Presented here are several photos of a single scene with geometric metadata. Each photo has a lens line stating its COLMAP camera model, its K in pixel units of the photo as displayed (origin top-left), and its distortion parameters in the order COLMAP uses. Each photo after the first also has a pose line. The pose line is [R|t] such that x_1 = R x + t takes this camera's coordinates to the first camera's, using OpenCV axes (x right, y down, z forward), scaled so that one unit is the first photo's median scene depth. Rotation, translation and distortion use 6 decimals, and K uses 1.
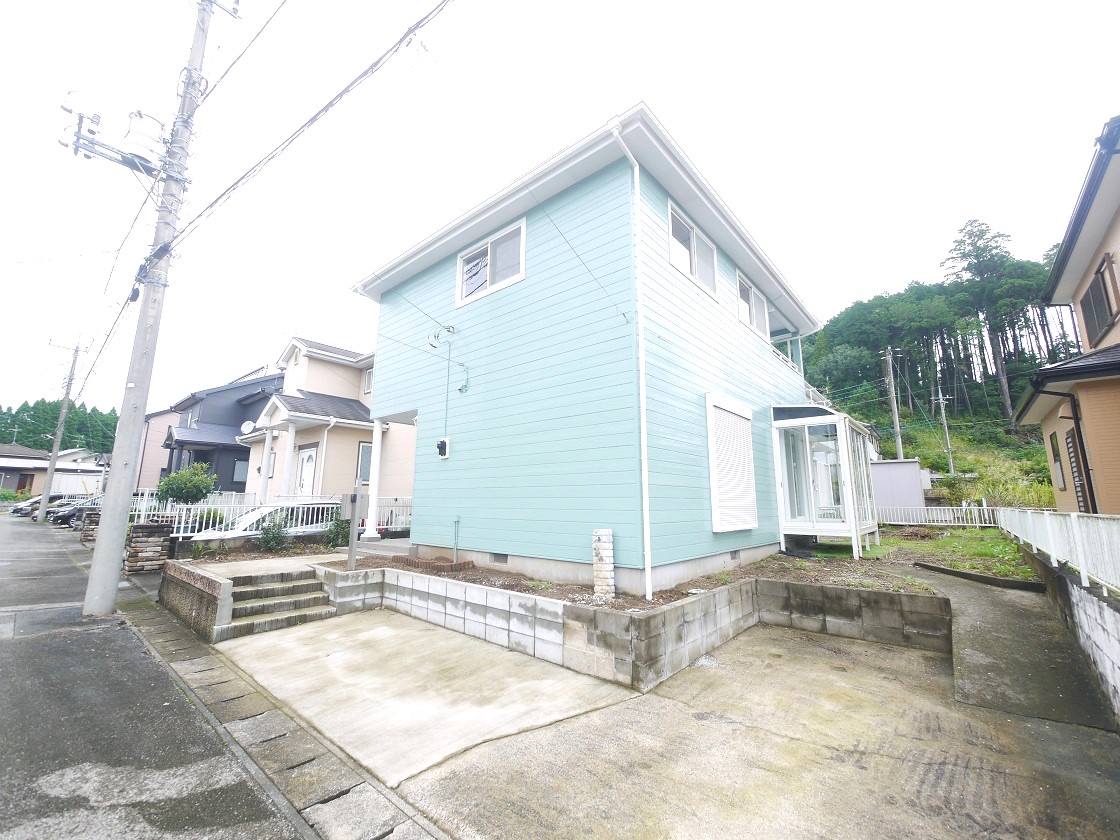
lens RADIAL K [[460.9, 0, 559.2], [0, 460.9, 416.9], [0, 0, 1]] dist [-0.007801, 0.000806]
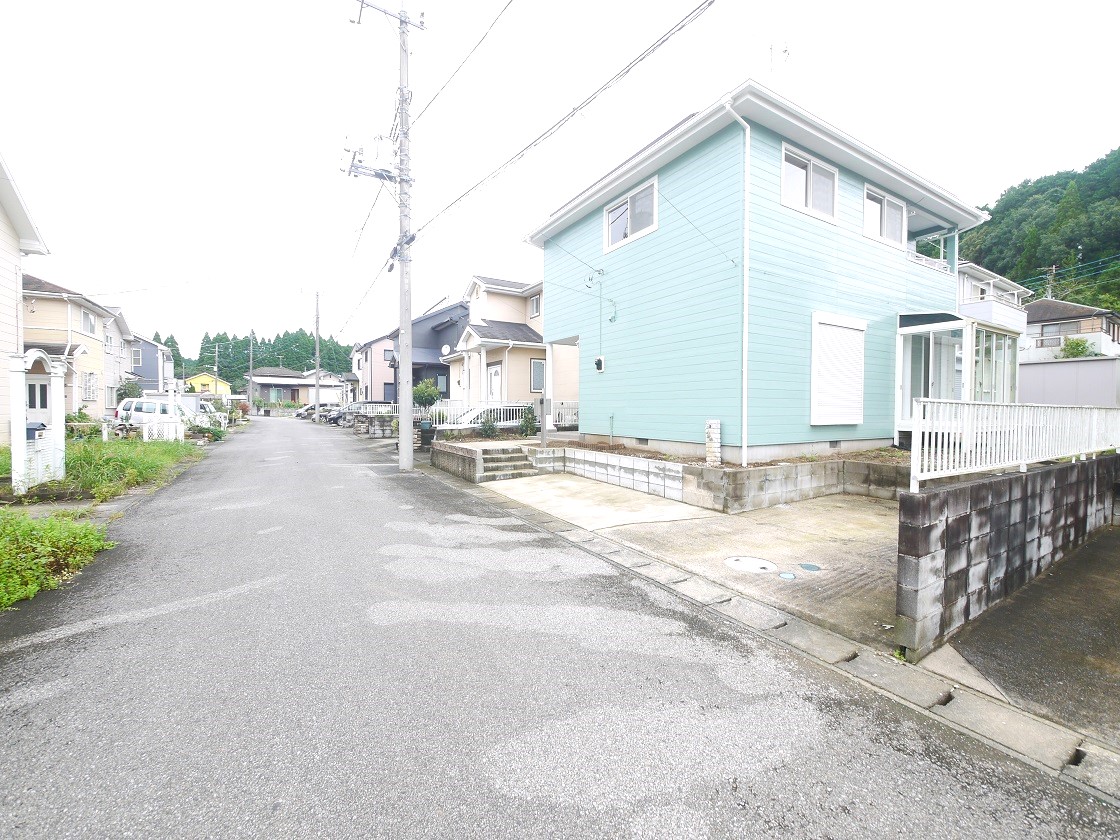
lens RADIAL K [[460.9, 0, 556.8], [0, 460.9, 418.5], [0, 0, 1]] dist [-0.007801, 0.000806]
pose [[0.949081, 0.004042, -0.315005, 0.066981], [0.060065, 0.979253, 0.193536, -0.053987], [0.309252, -0.202602, 0.929148, -0.386443]]
